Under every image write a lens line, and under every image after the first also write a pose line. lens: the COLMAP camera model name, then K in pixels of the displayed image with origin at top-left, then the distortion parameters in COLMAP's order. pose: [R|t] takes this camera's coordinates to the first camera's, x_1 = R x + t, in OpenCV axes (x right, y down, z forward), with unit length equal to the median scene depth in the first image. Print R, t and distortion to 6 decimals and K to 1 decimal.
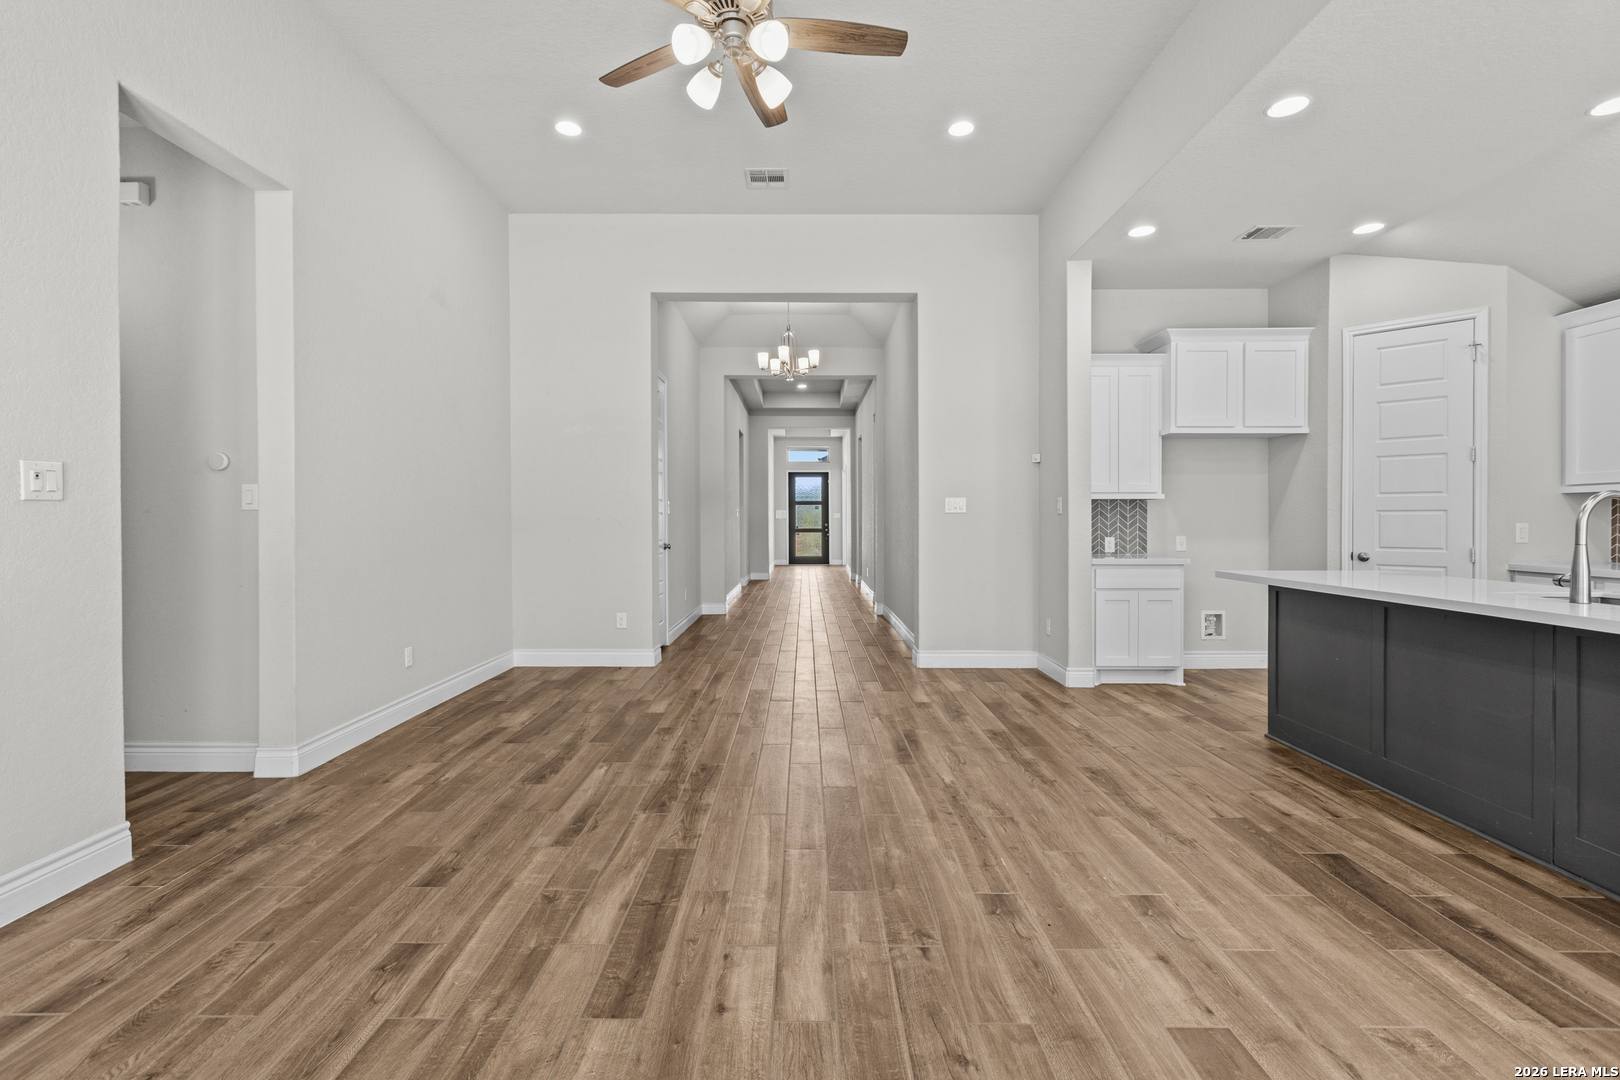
lens RADIAL K [[734.6, 0, 817.2], [0, 734.6, 523.7], [0, 0, 1]] dist [-0.001207, -0.000451]
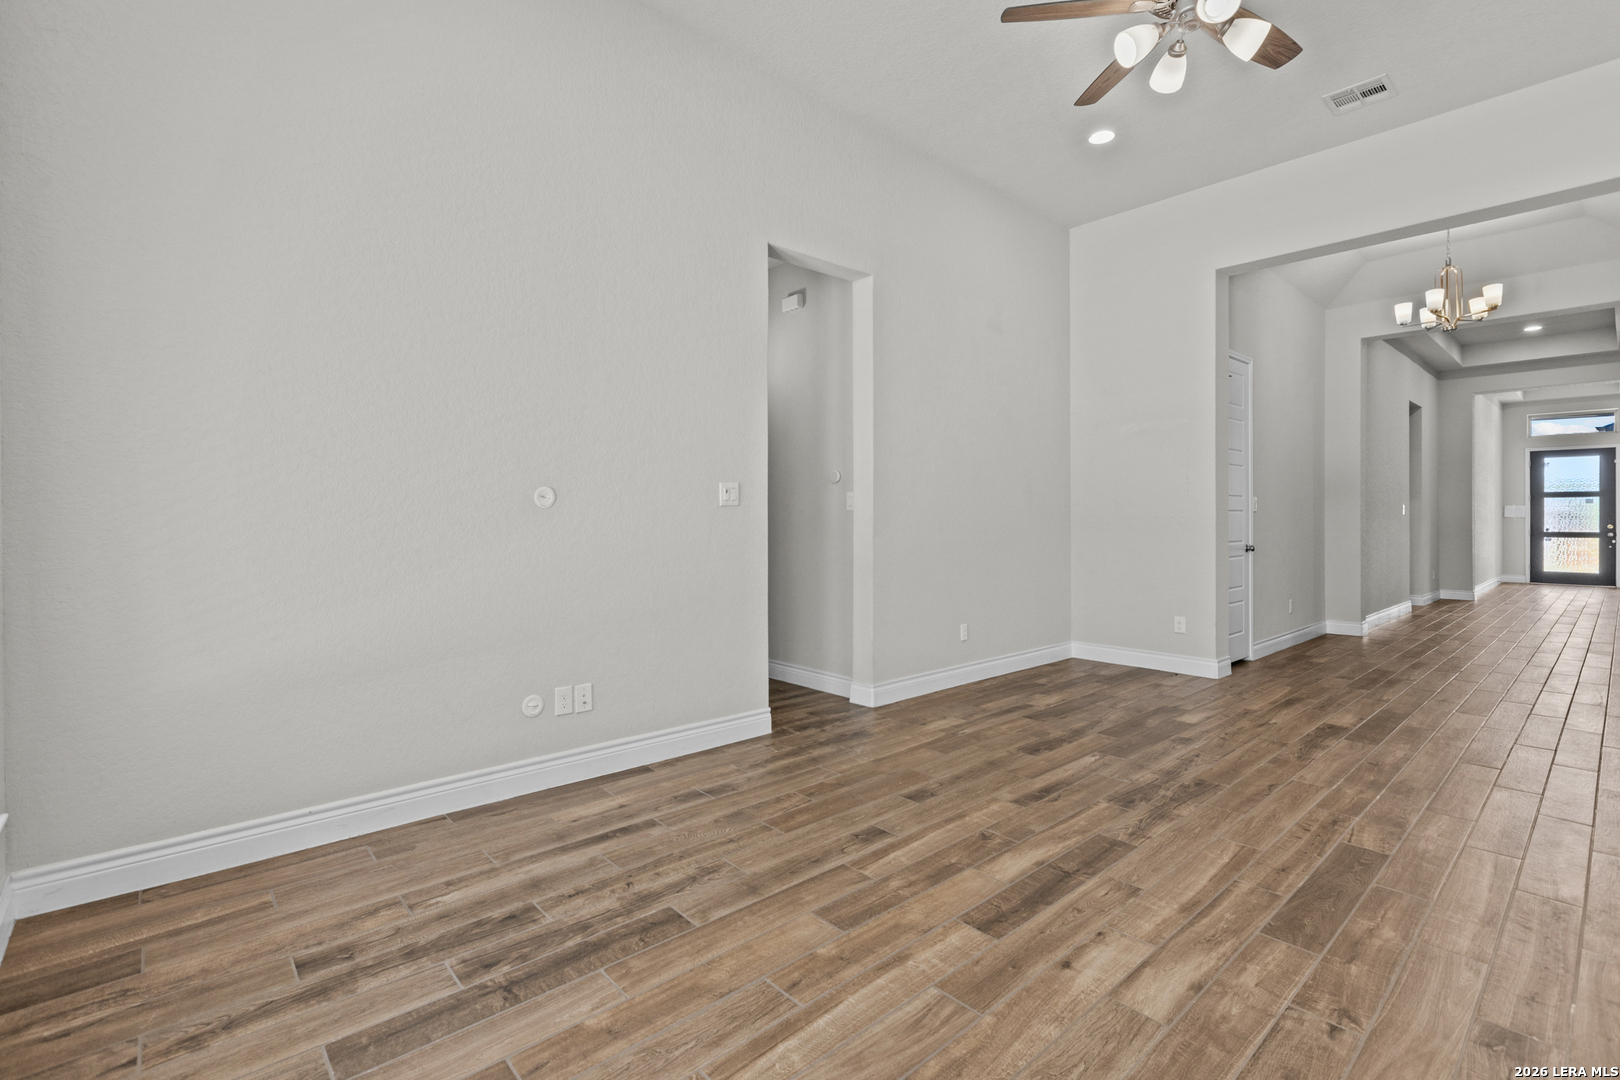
lens RADIAL K [[747.0, 0, 784.6], [0, 747.0, 519.9], [0, 0, 1]] dist [0.001850, 0.000026]
pose [[0.653558, 0.003636, -0.756867, 0.243796], [-0.005965, 0.999982, -0.000346, 0.000723], [0.756853, 0.004741, 0.653568, -0.026832]]
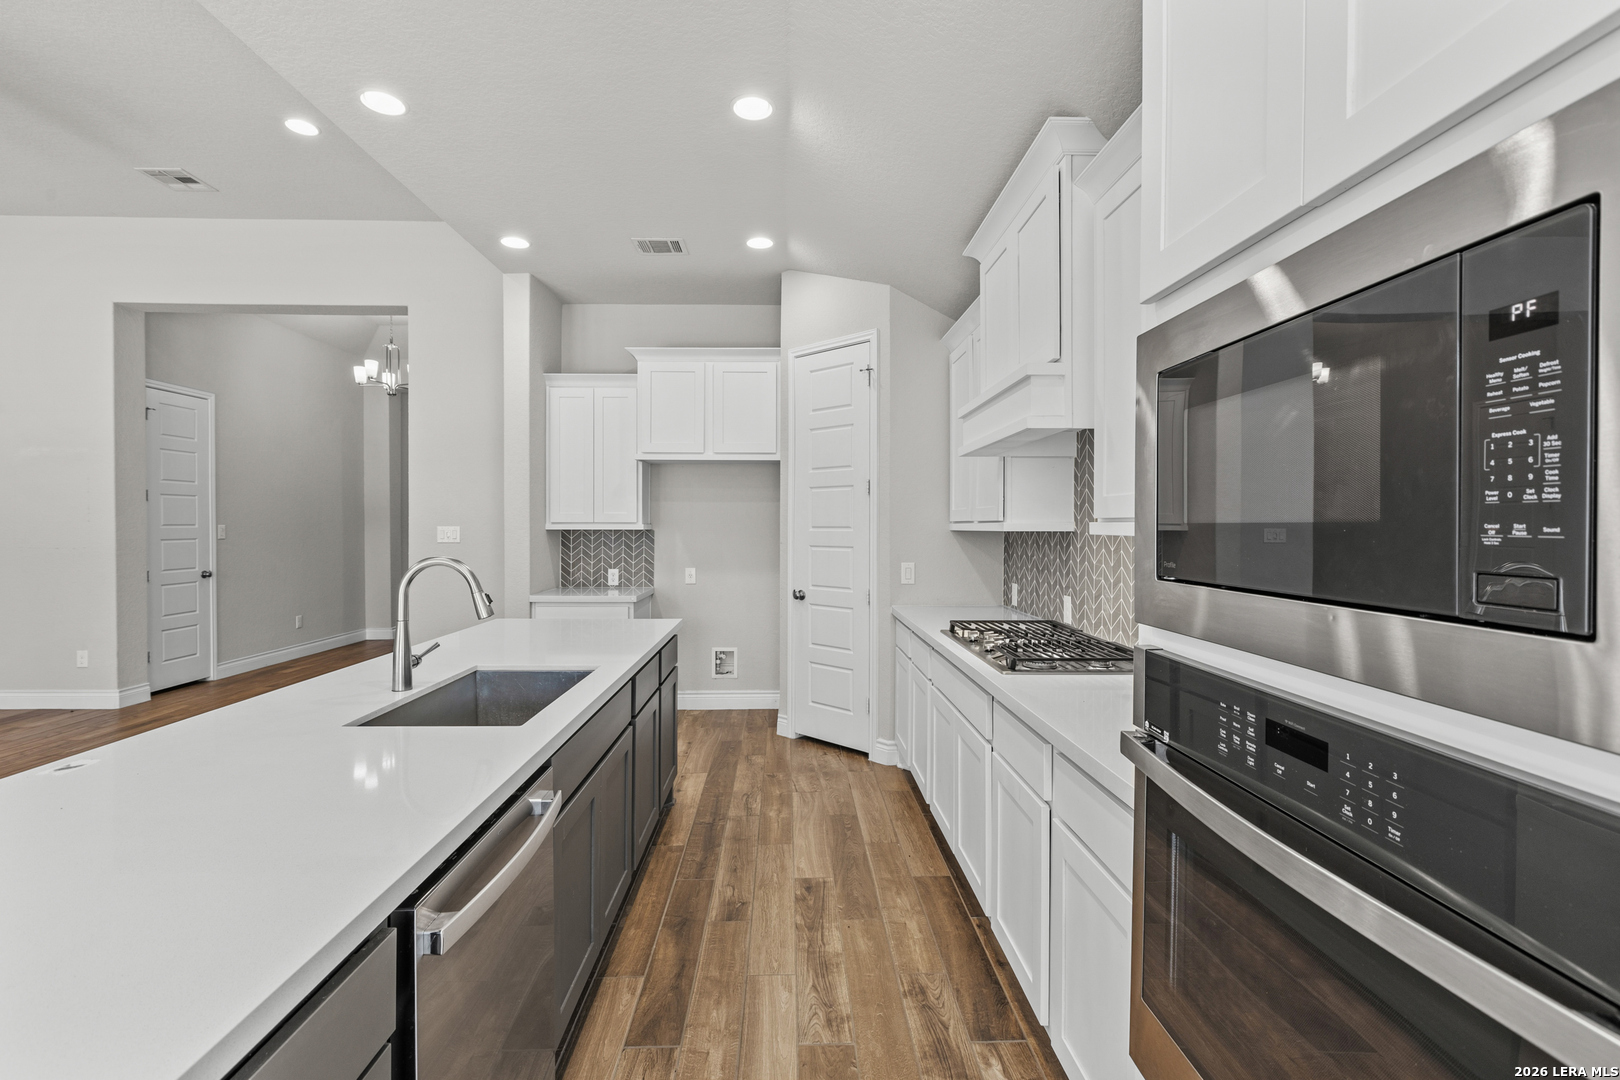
lens RADIAL K [[730.8, 0, 810.0], [0, 730.8, 540.0], [0, 0, 1]] dist [-0.000829, -0.000201]
pose [[0.999760, 0.001080, 0.021867, 1.194236], [-0.001410, 0.999886, 0.015065, -0.062911], [-0.021848, -0.015092, 0.999647, 0.119318]]
